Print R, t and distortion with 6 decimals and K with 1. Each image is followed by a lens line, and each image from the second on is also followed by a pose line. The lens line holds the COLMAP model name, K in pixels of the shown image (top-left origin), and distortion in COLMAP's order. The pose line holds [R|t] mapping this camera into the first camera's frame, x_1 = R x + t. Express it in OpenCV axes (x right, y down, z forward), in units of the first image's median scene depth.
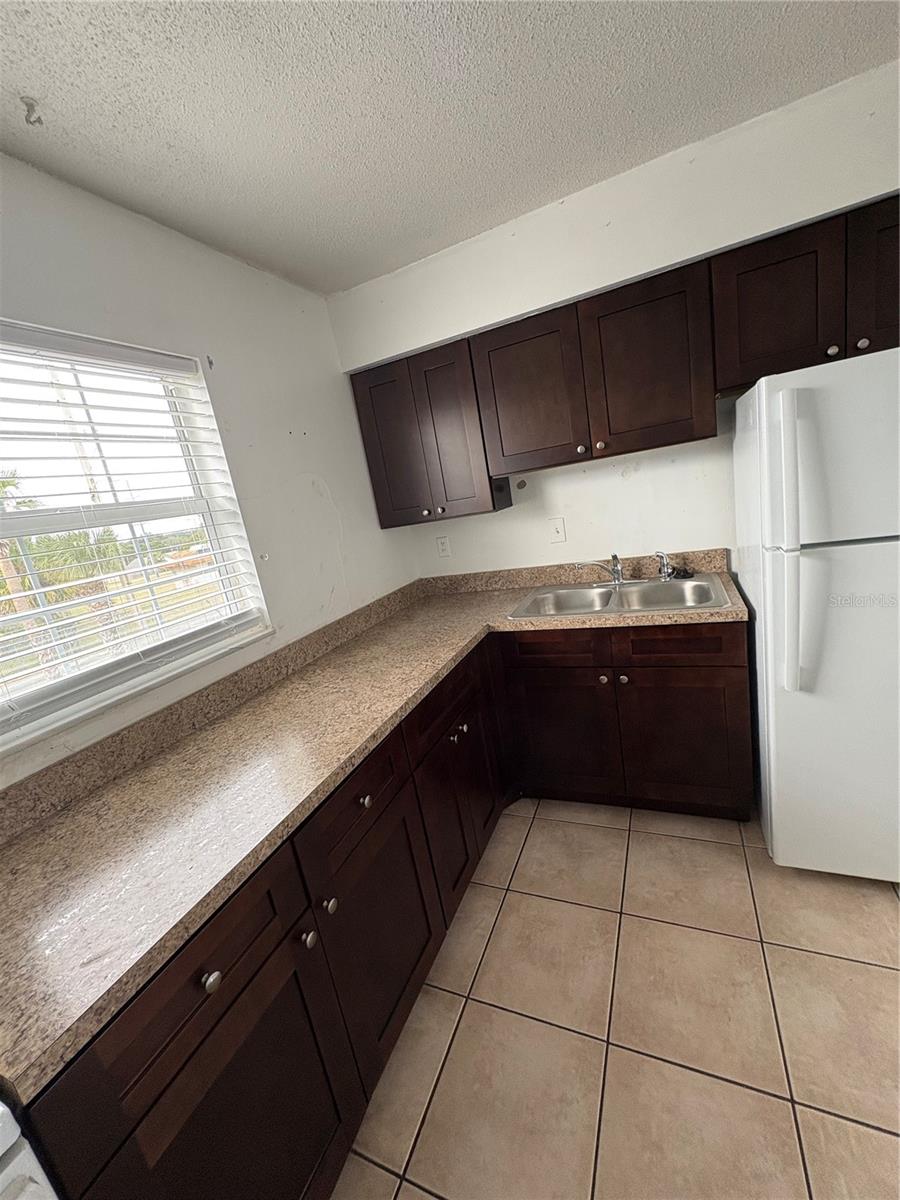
lens RADIAL K [[477.9, 0, 450.4], [0, 477.9, 599.5], [0, 0, 1]] dist [-0.004373, 0.000656]
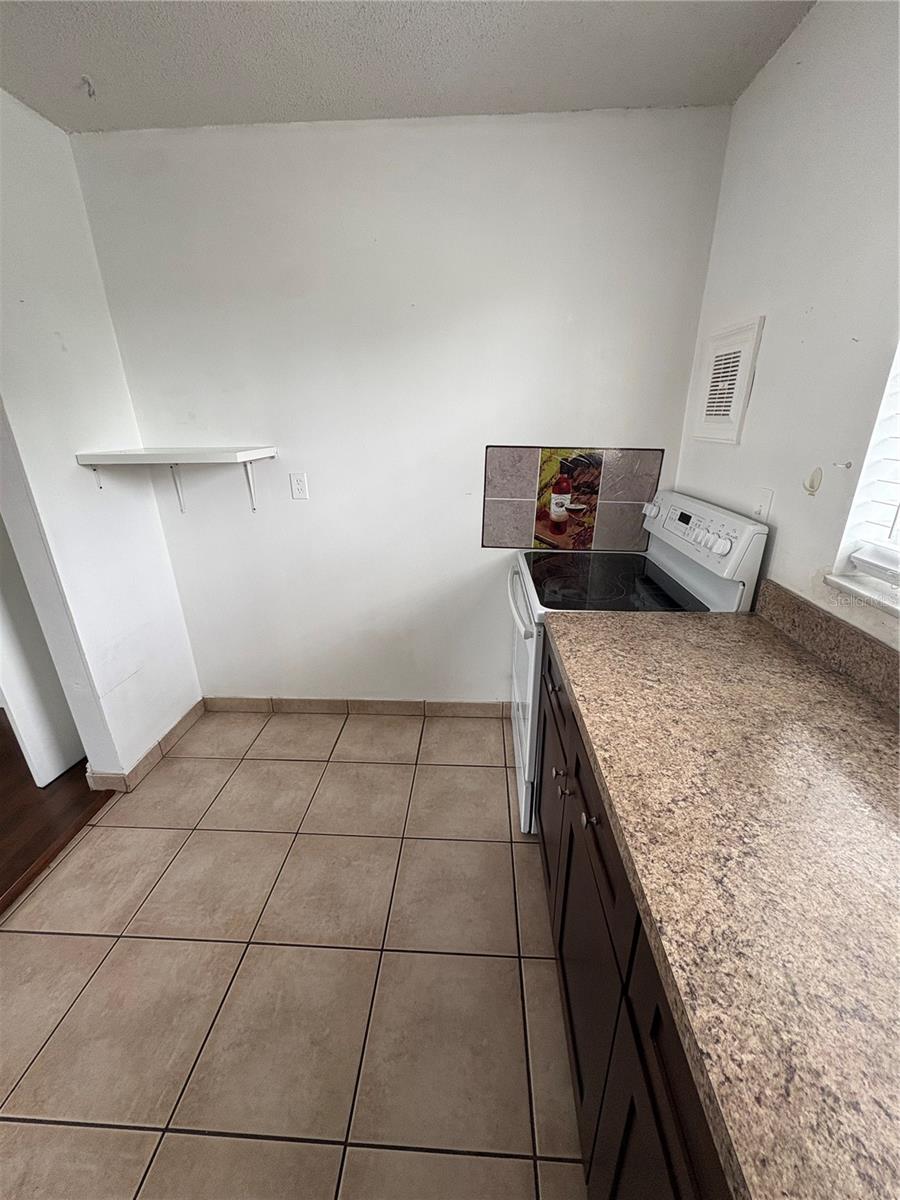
lens RADIAL K [[477.9, 0, 455.7], [0, 477.9, 599.1], [0, 0, 1]] dist [-0.004373, 0.000656]
pose [[-0.916067, 0.297716, -0.268675, 0.072407], [0.088003, 0.802879, 0.589611, -0.208548], [0.391250, 0.516479, -0.761691, 0.895831]]
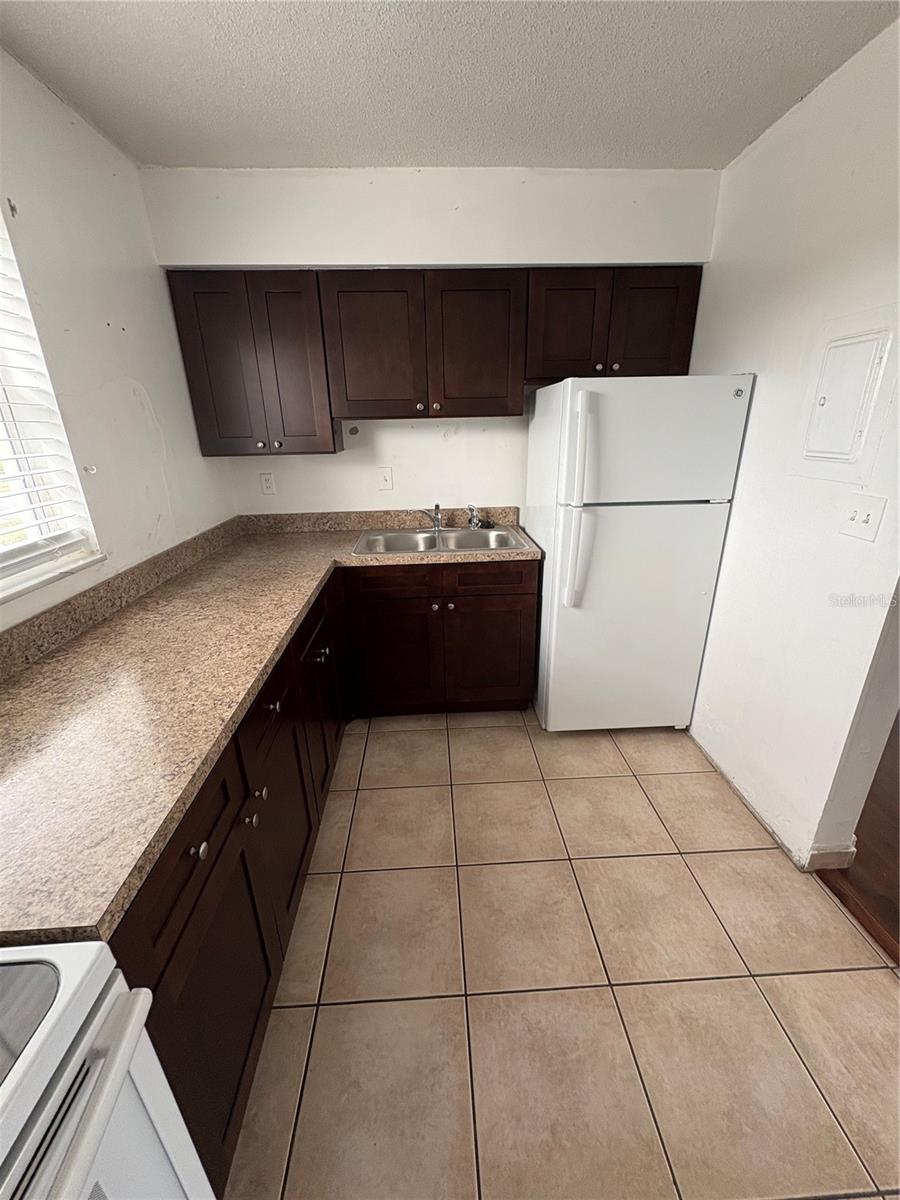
lens RADIAL K [[477.9, 0, 453.7], [0, 477.9, 601.3], [0, 0, 1]] dist [-0.004373, 0.000656]
pose [[0.880698, -0.011033, 0.473549, -0.228731], [-0.032177, 0.996026, 0.083047, 0.055843], [-0.472584, -0.088377, 0.876843, -0.082466]]
